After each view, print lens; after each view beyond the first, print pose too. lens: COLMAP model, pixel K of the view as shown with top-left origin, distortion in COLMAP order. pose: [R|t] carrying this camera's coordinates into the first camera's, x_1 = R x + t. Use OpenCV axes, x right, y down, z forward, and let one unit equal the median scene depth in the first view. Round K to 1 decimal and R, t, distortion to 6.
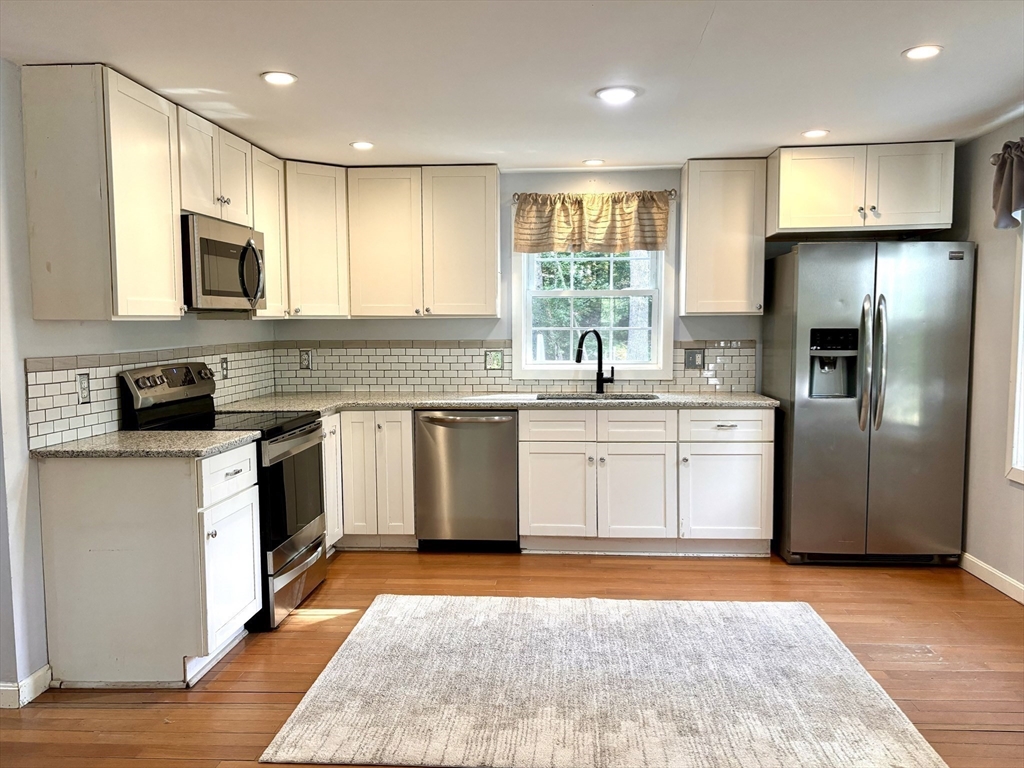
lens RADIAL K [[810.7, 0, 512.0], [0, 810.7, 384.0], [0, 0, 1]] dist [0.058033, -0.063343]
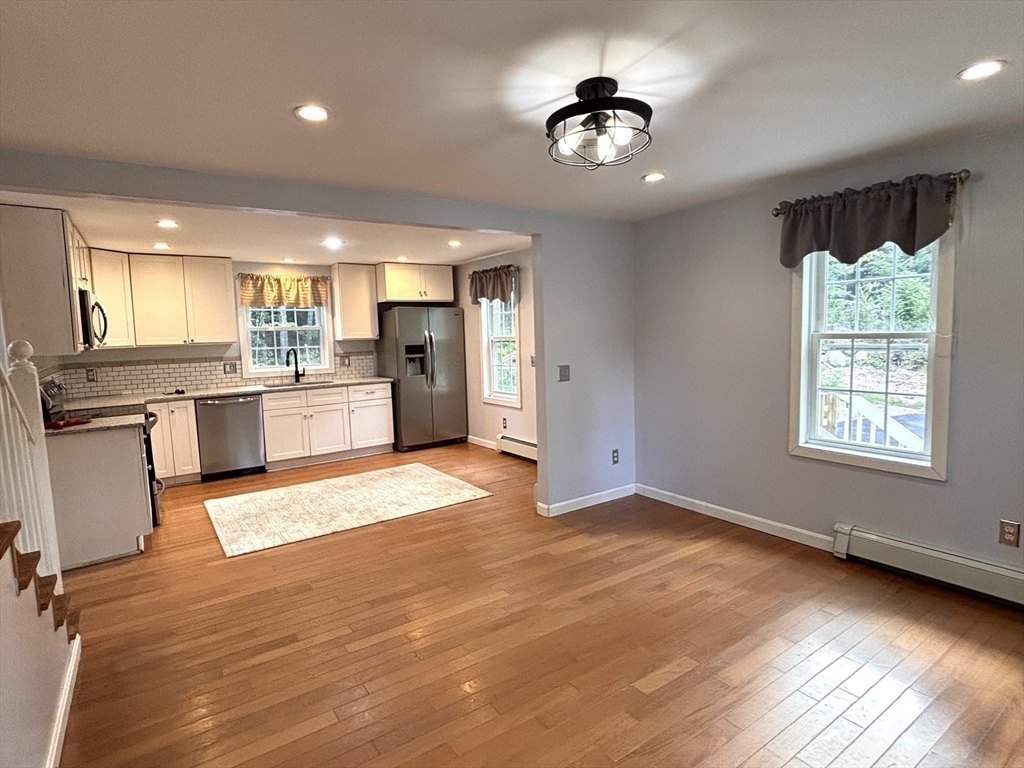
lens RADIAL K [[547.4, 0, 516.3], [0, 547.4, 382.7], [0, 0, 1]] dist [0.031368, -0.049690]
pose [[0.772134, -0.075193, 0.630995, -0.333444], [0.069005, 0.997024, 0.034371, 0.003778], [-0.631702, 0.017003, 0.775025, -0.333466]]
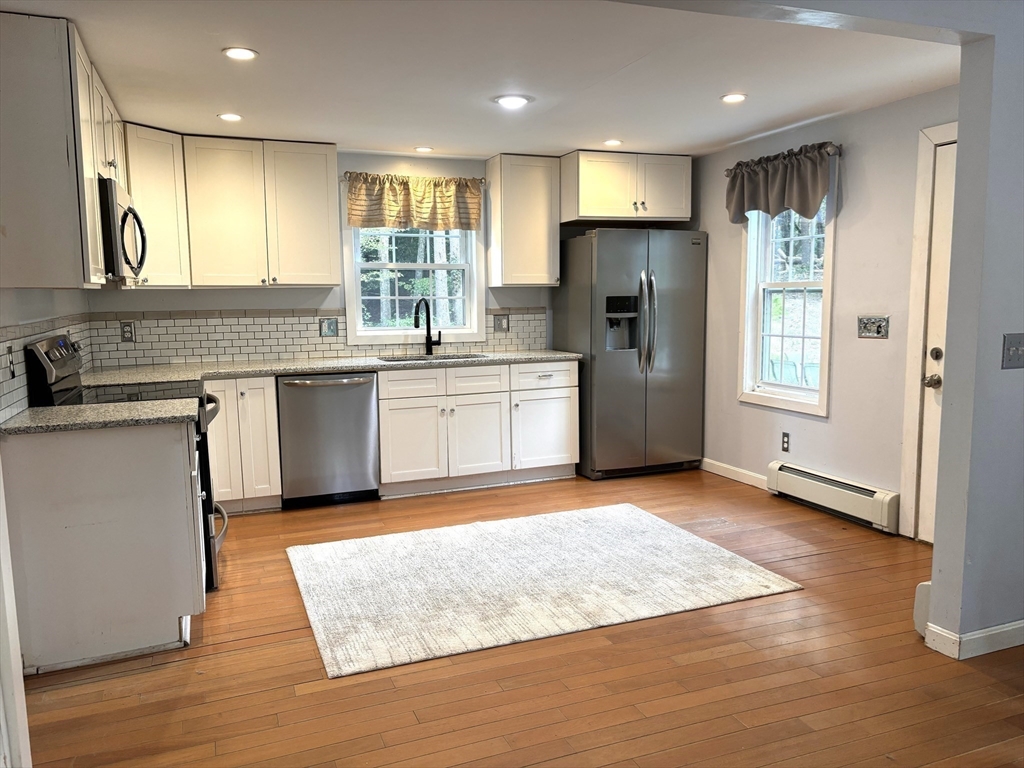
lens RADIAL K [[777.9, 0, 508.8], [0, 777.9, 390.1], [0, 0, 1]] dist [0.092723, -0.162637]
pose [[0.898308, -0.057532, 0.435583, -0.298943], [0.038294, 0.997869, 0.052824, 0.008386], [-0.437694, -0.030772, 0.898597, -0.039444]]
